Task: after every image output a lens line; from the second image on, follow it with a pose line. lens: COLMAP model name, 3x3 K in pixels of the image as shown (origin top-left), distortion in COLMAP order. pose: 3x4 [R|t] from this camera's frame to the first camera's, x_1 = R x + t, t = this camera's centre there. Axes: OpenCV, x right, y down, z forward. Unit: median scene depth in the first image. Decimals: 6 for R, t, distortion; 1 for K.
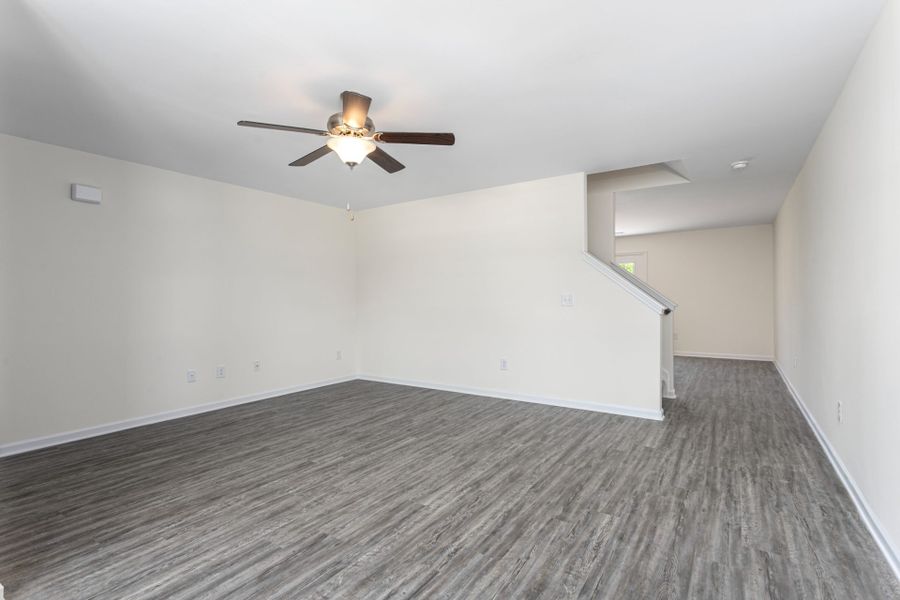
lens RADIAL K [[420.7, 0, 447.3], [0, 420.7, 300.7], [0, 0, 1]] dist [0.003288, 0.000648]
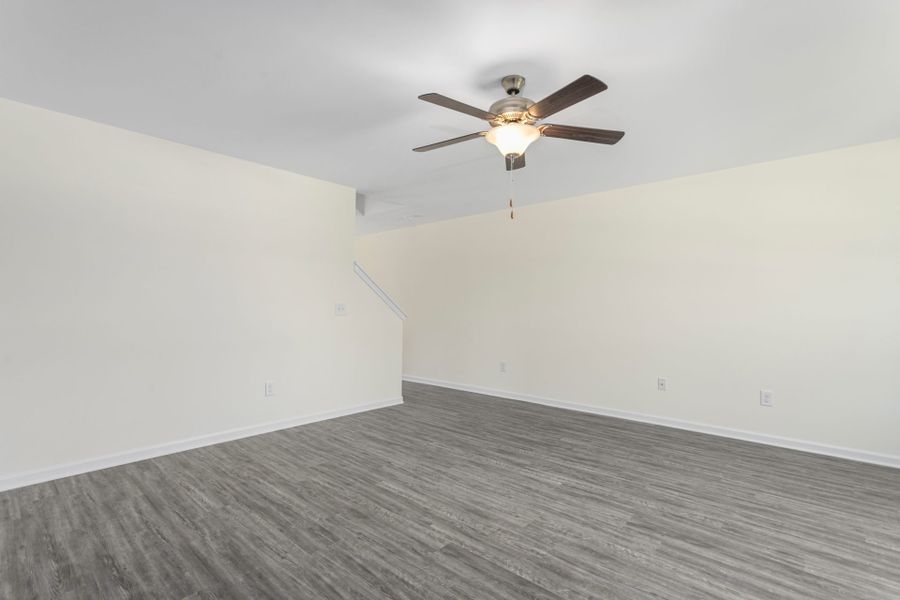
lens RADIAL K [[420.7, 0, 447.4], [0, 420.7, 302.3], [0, 0, 1]] dist [0.003288, 0.000648]
pose [[0.147039, 0.021869, 0.988889, -1.039622], [-0.002627, 0.999761, -0.021719, 0.005142], [-0.989127, 0.000596, 0.147061, 0.932922]]
